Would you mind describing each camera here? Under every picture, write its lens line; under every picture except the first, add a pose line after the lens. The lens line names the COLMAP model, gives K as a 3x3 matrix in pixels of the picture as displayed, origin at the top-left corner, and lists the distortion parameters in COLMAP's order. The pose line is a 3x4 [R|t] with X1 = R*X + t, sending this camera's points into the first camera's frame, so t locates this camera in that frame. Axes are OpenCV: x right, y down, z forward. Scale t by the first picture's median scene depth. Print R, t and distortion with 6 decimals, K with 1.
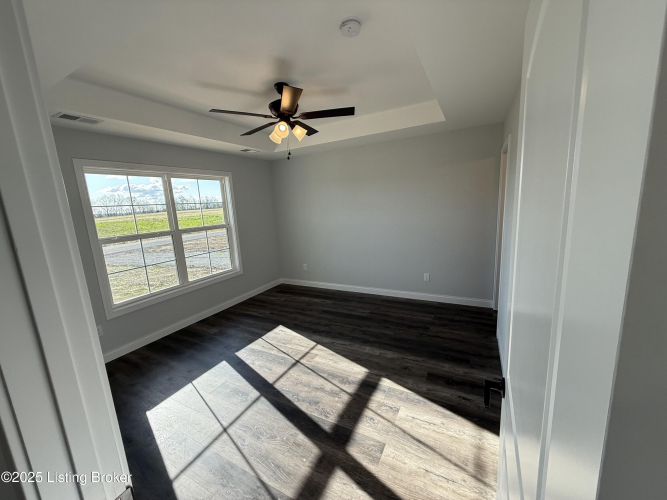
lens RADIAL K [[264.1, 0, 335.9], [0, 264.1, 248.9], [0, 0, 1]] dist [-0.000322, -0.000055]
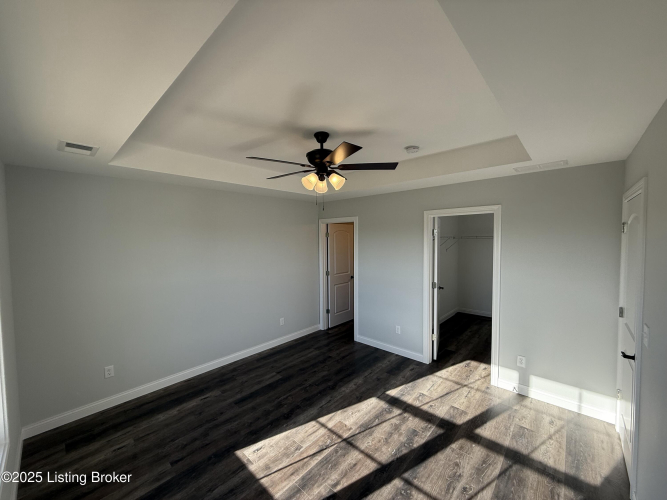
lens RADIAL K [[264.1, 0, 335.9], [0, 264.1, 248.9], [0, 0, 1]] dist [-0.000322, -0.000055]
pose [[0.250113, 0.015607, 0.968091, -0.800545], [0.163810, 0.984774, -0.058197, -0.104274], [-0.954259, 0.173139, 0.243748, 0.589124]]
